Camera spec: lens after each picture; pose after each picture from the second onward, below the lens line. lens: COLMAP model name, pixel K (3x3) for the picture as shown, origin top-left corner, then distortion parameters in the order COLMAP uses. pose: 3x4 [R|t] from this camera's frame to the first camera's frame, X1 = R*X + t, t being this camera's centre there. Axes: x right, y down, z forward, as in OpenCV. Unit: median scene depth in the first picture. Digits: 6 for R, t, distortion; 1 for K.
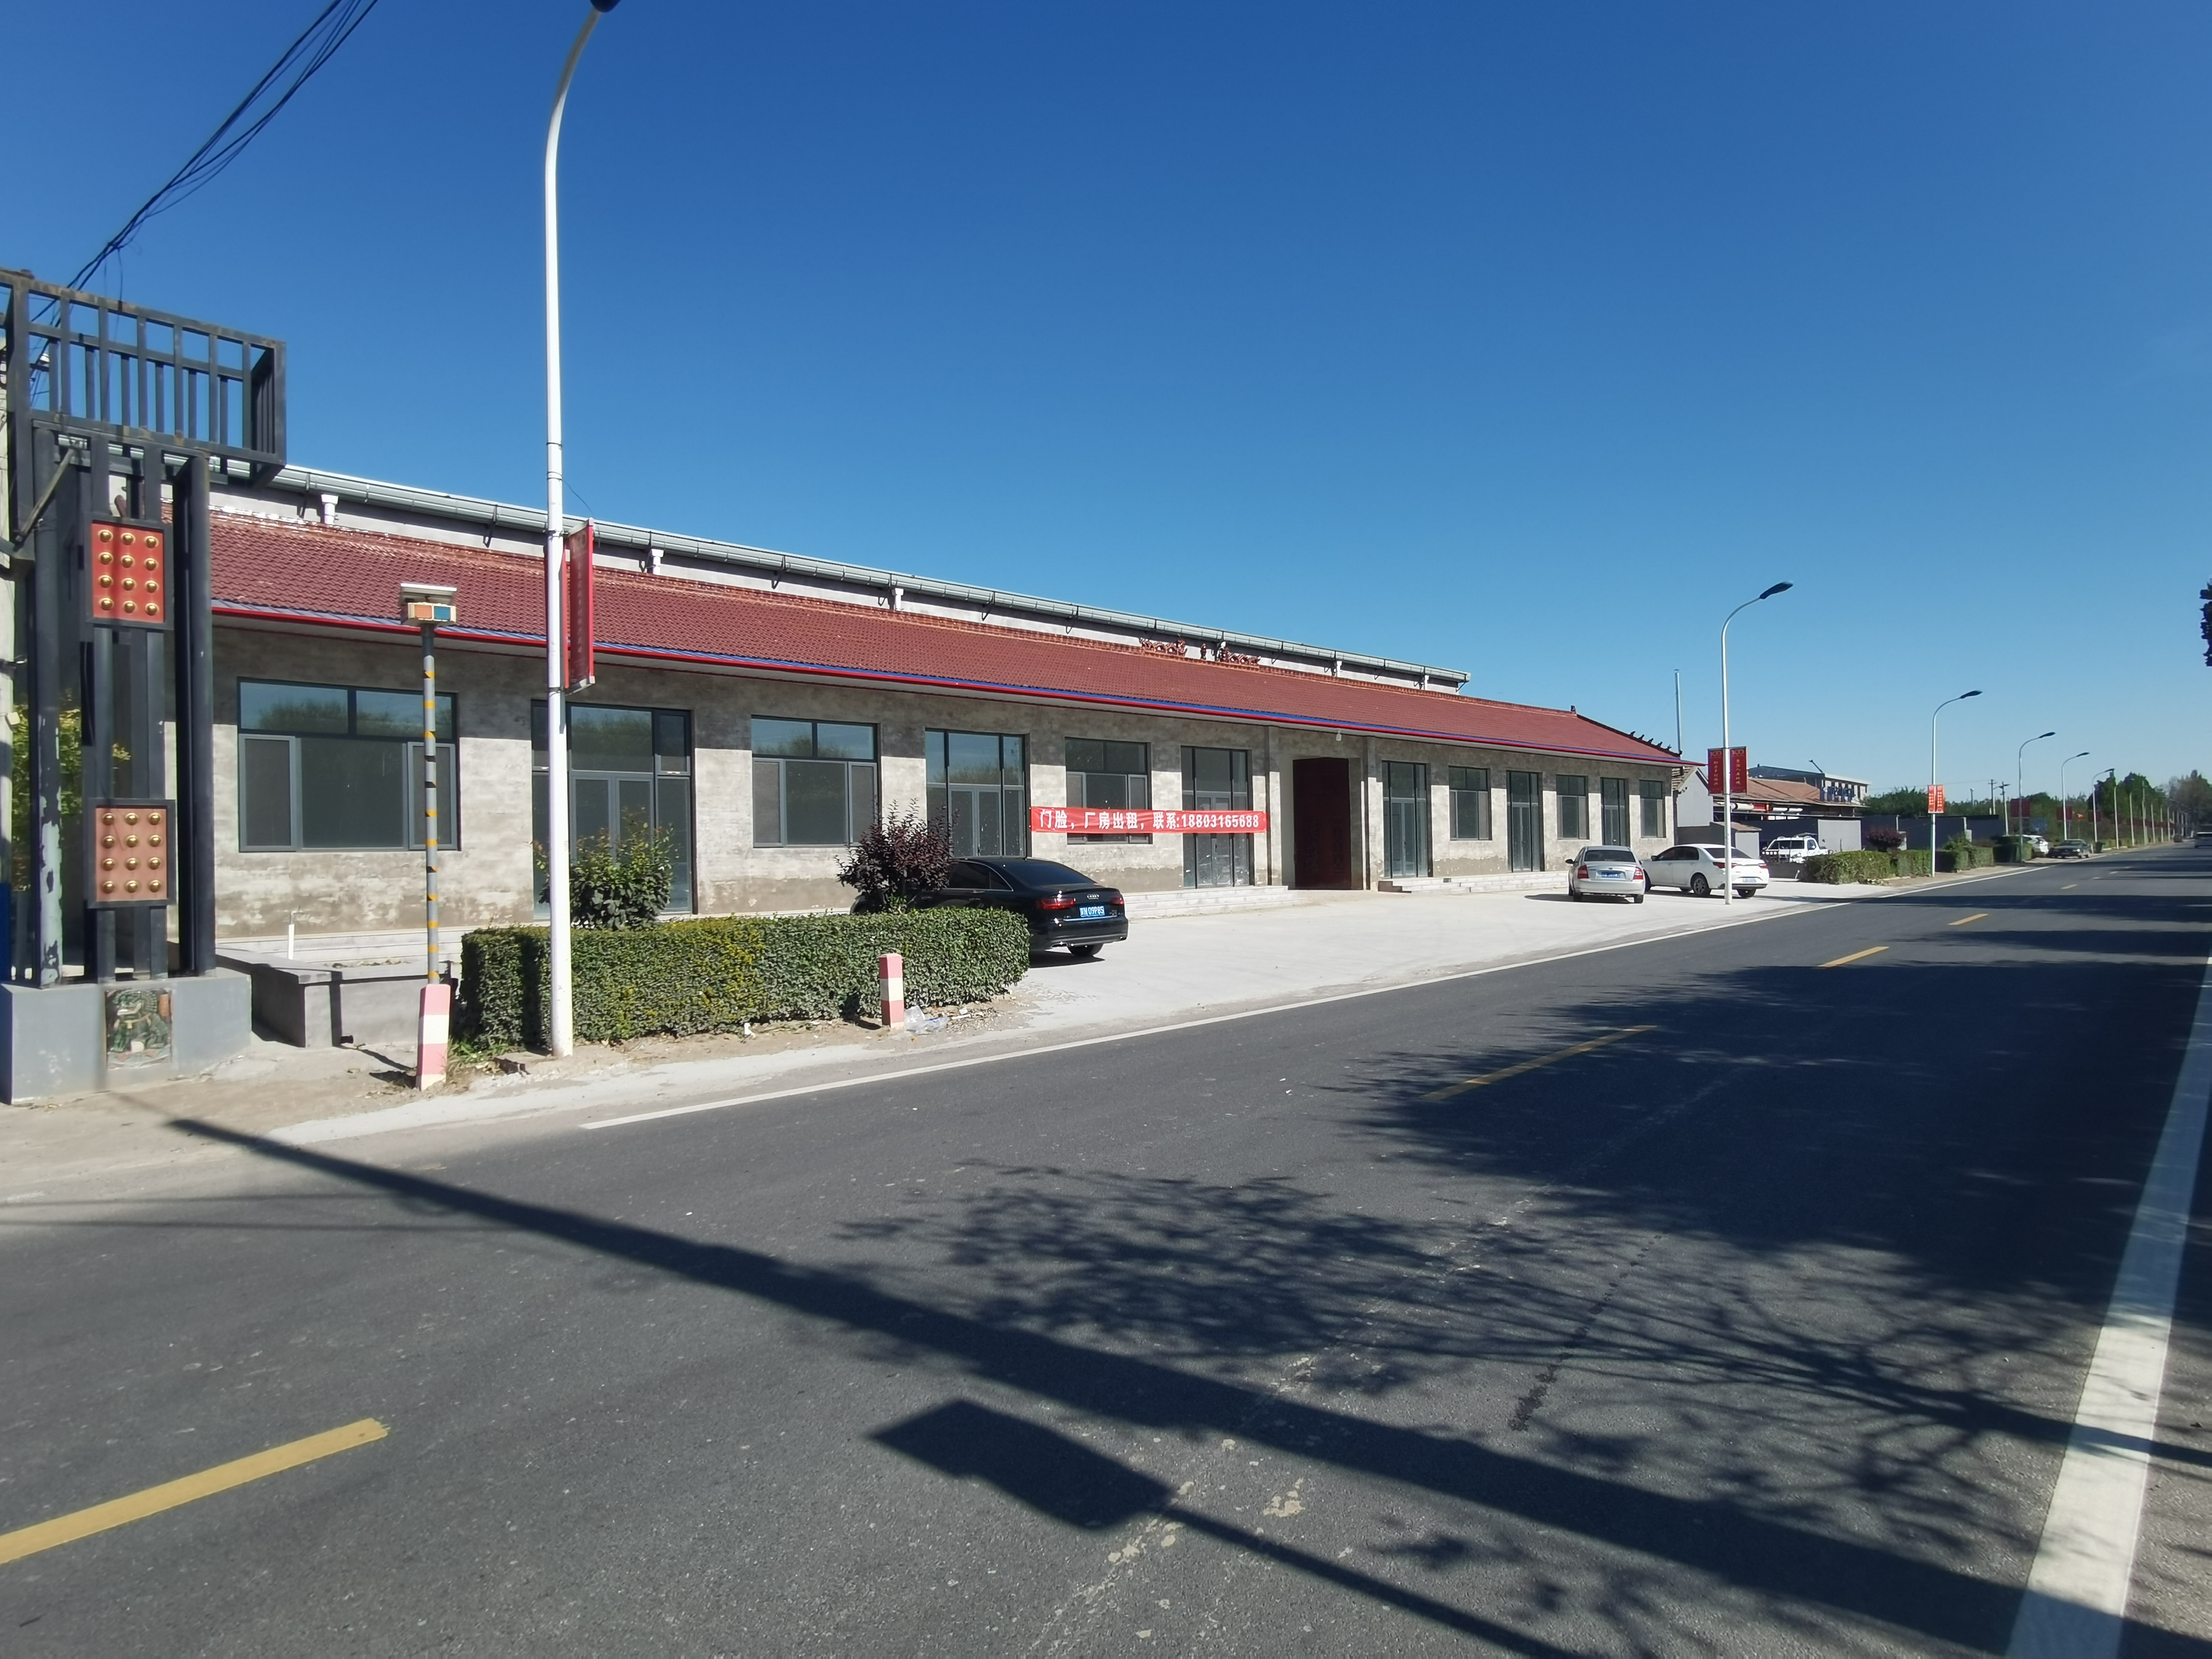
lens RADIAL K [[1270.9, 0, 1108.3], [0, 1270.9, 858.9], [0, 0, 1]] dist [0.000208, 0.000255]
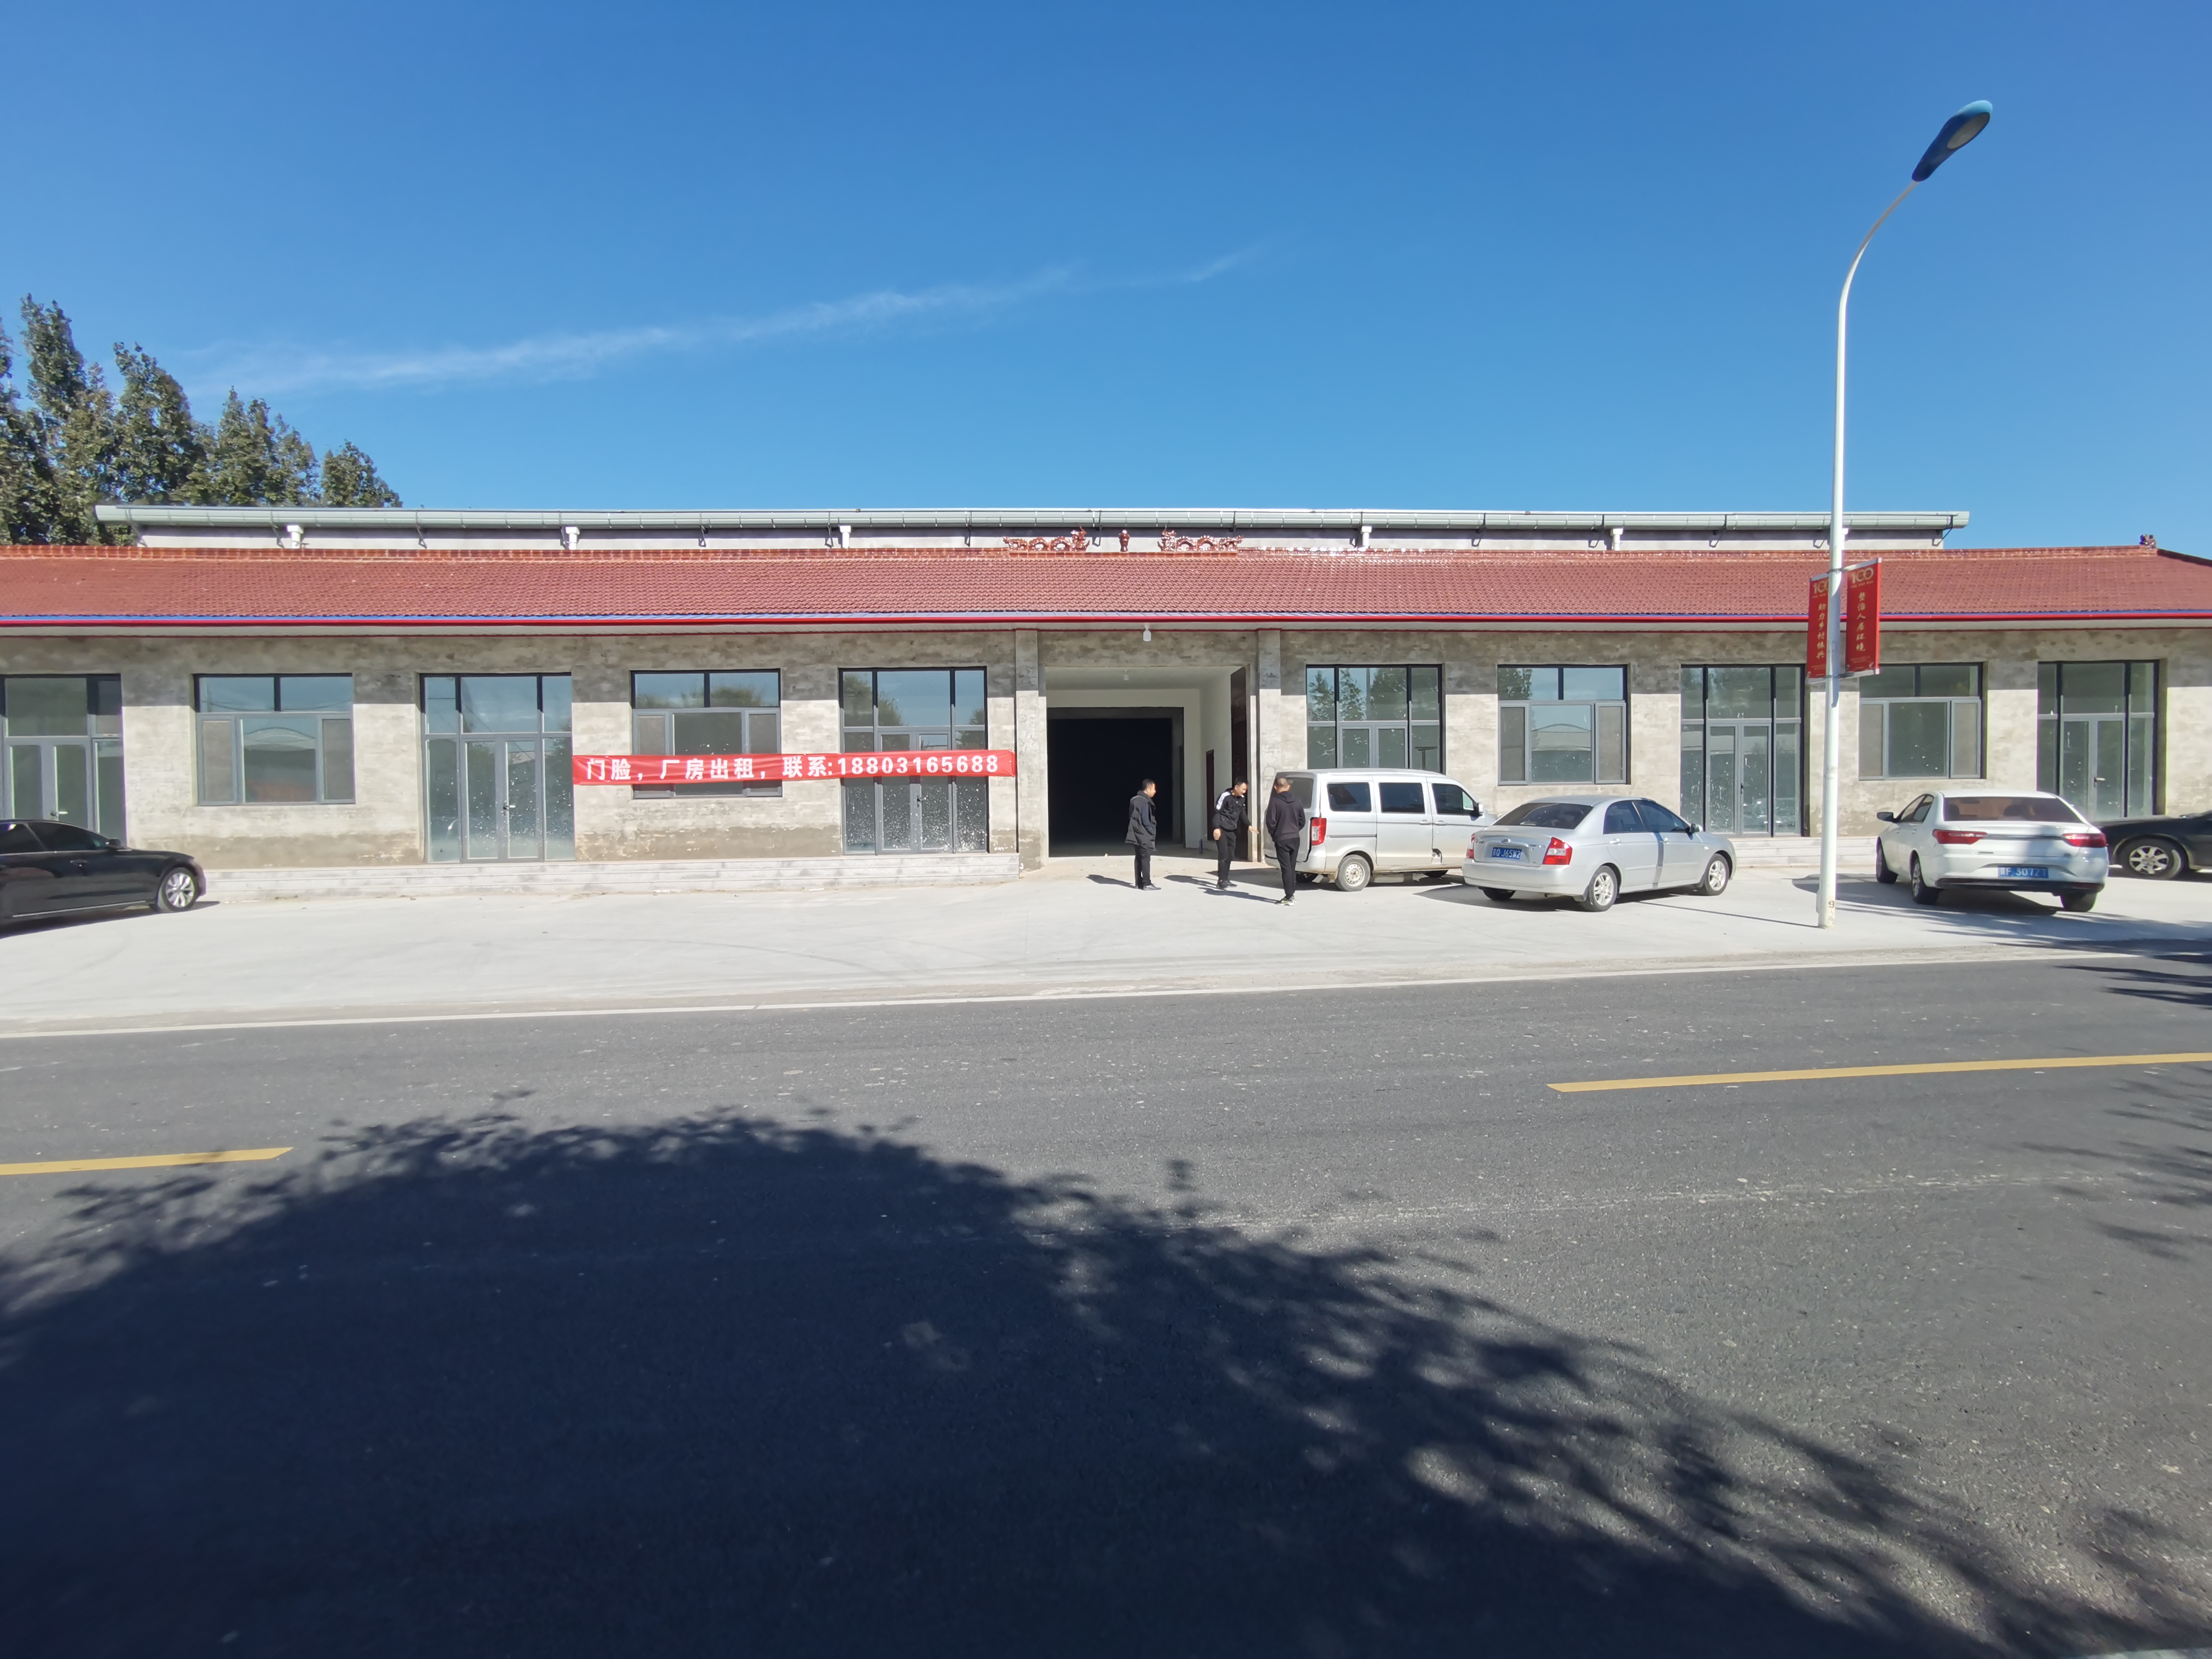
lens RADIAL K [[1073.0, 0, 1208.9], [0, 1073.0, 823.2], [0, 0, 1]] dist [-0.046582, 0.039205]
pose [[0.758858, 0.017268, -0.651027, 0.666270], [0.001200, 0.999610, 0.027913, -0.013493], [0.651255, -0.021963, 0.758541, 0.668869]]
